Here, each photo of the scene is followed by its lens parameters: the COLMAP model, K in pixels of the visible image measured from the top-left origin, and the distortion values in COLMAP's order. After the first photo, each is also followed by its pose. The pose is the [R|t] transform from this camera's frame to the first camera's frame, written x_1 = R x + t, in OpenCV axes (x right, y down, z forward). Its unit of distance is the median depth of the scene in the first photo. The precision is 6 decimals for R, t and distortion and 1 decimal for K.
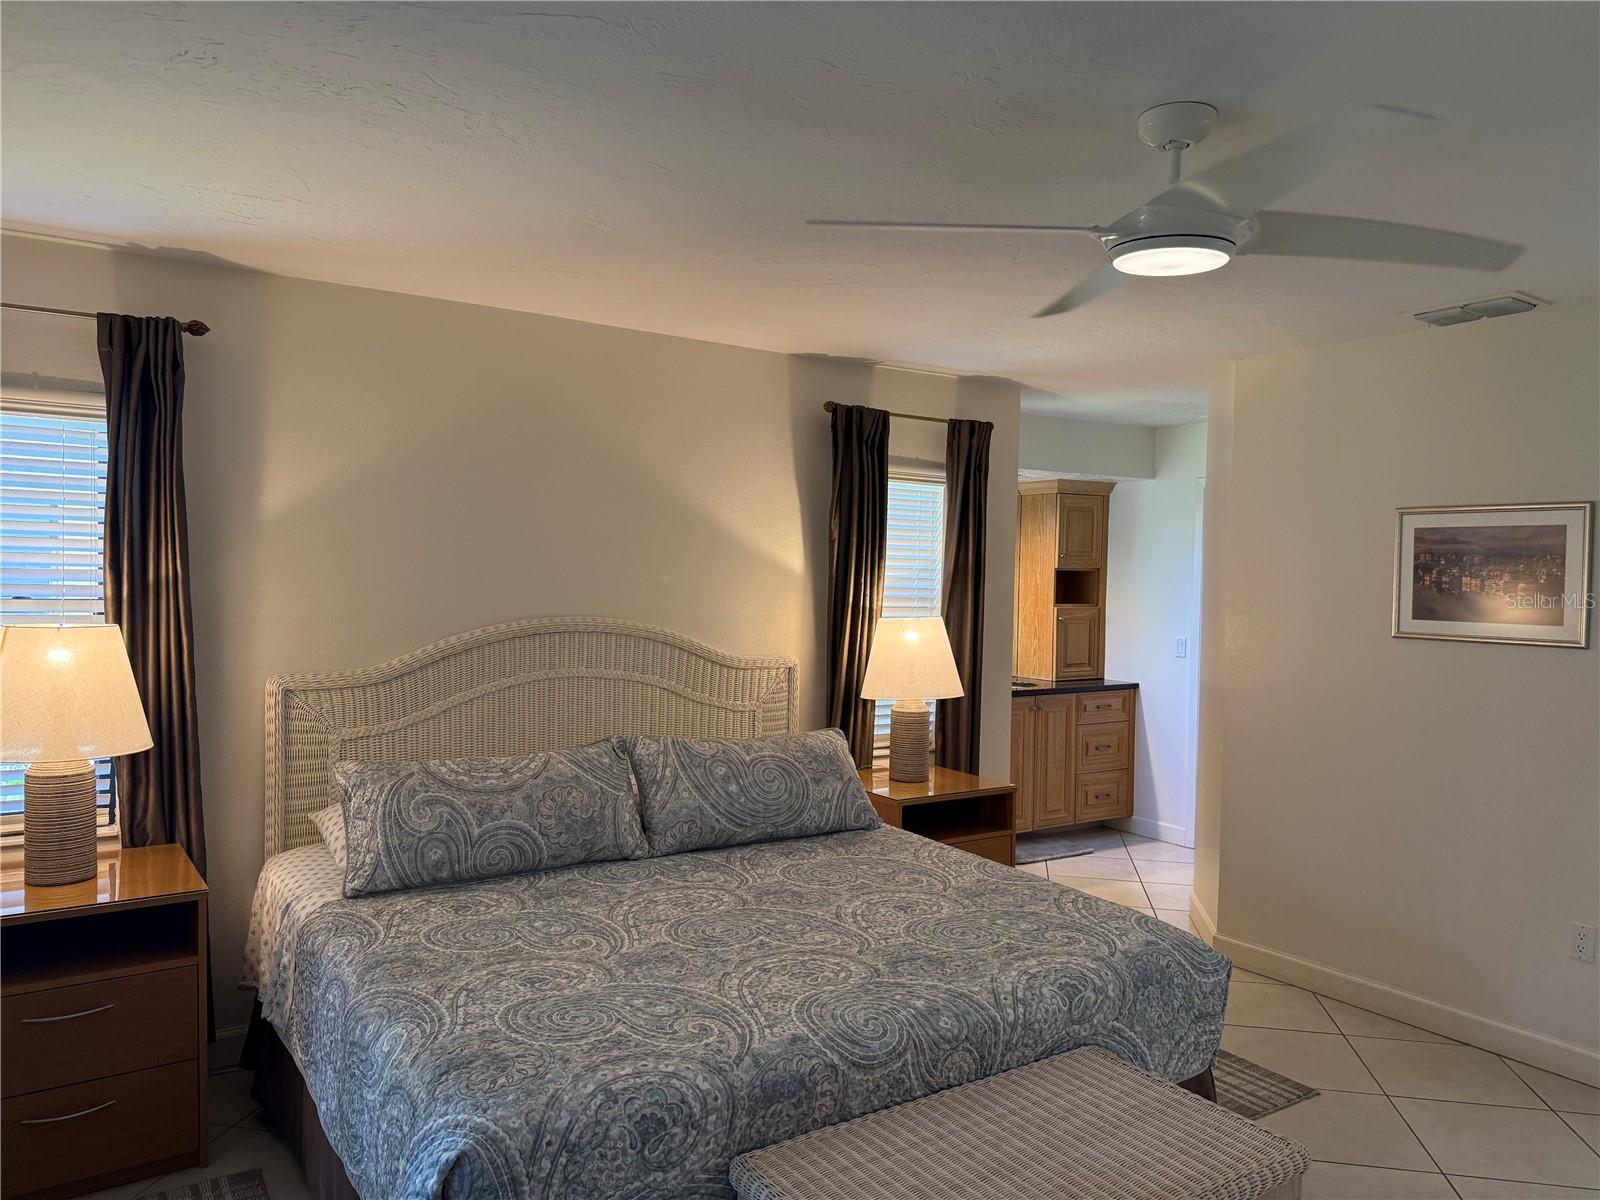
lens RADIAL K [[1113.5, 0, 796.1], [0, 1113.5, 604.8], [0, 0, 1]] dist [0.072515, -0.110089]
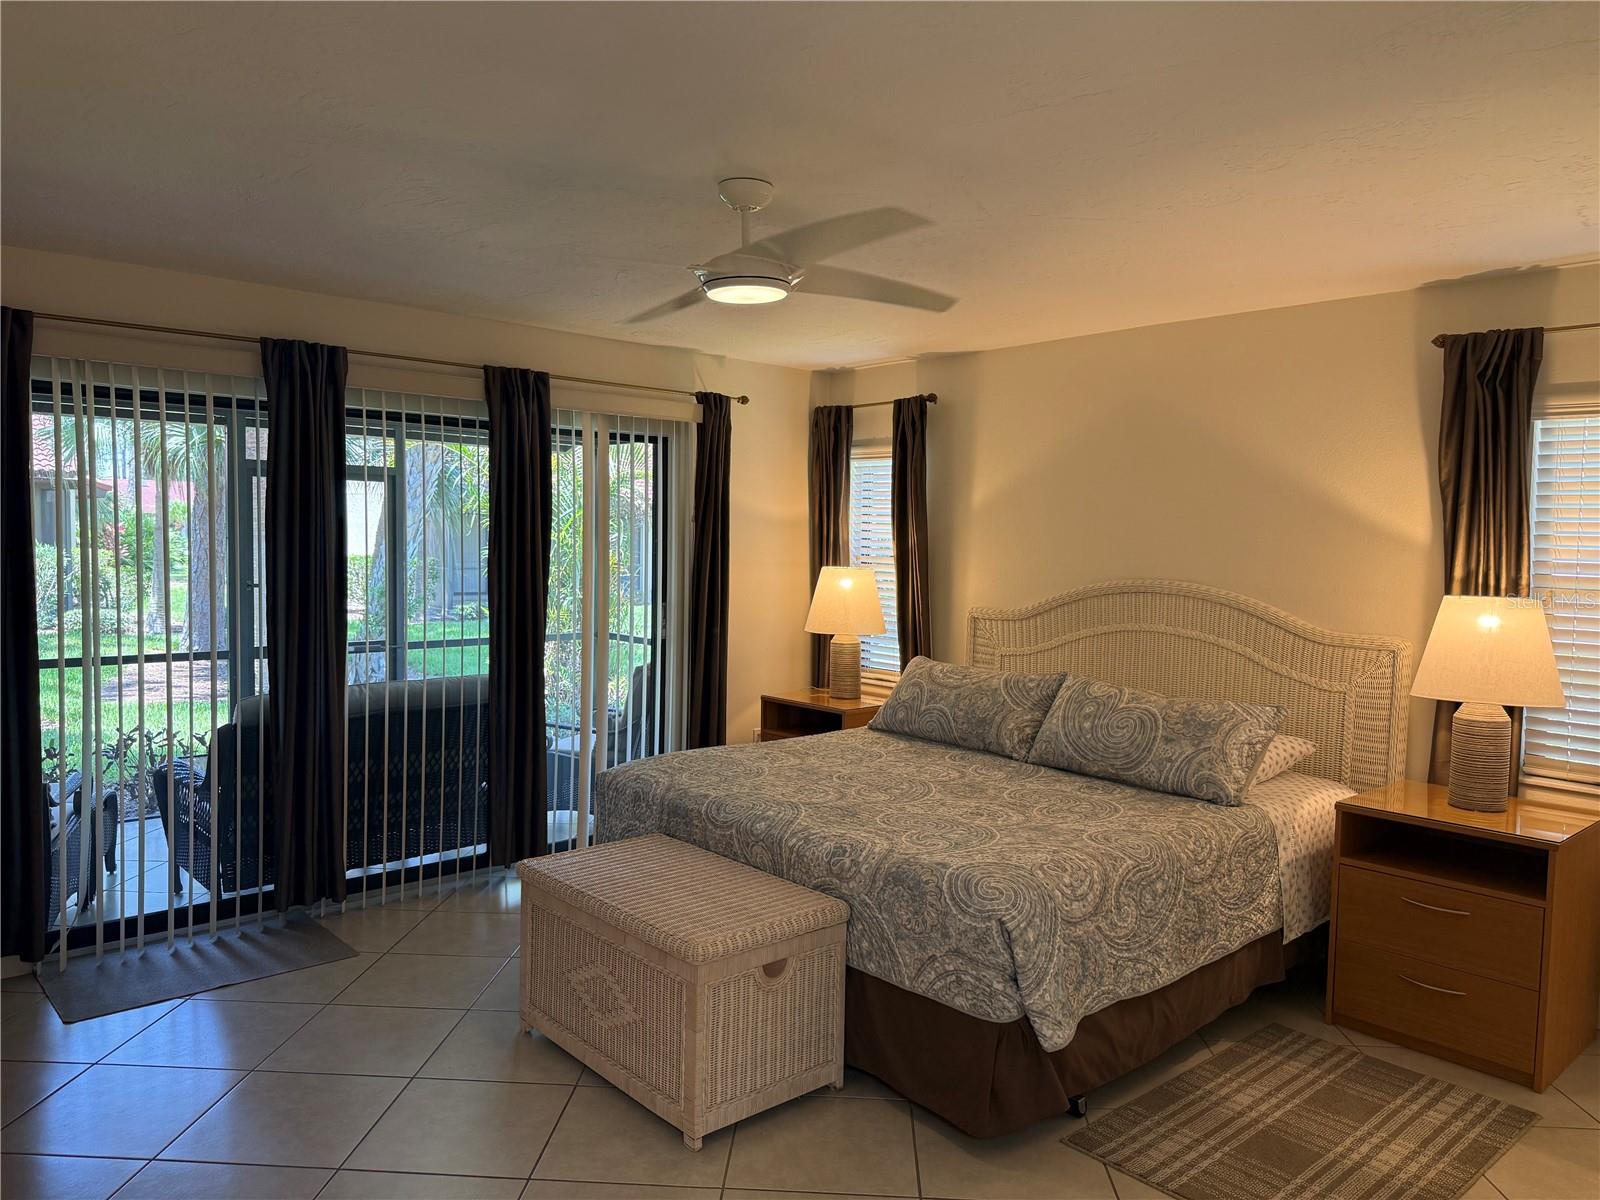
lens RADIAL K [[1113.5, 0, 764.9], [0, 1113.5, 580.6], [0, 0, 1]] dist [0.072515, -0.110089]
pose [[0.106897, 0.020319, -0.994062, 1.129880], [-0.050370, 0.998618, 0.014995, 0.017618], [0.992993, 0.048468, 0.107773, 0.583993]]
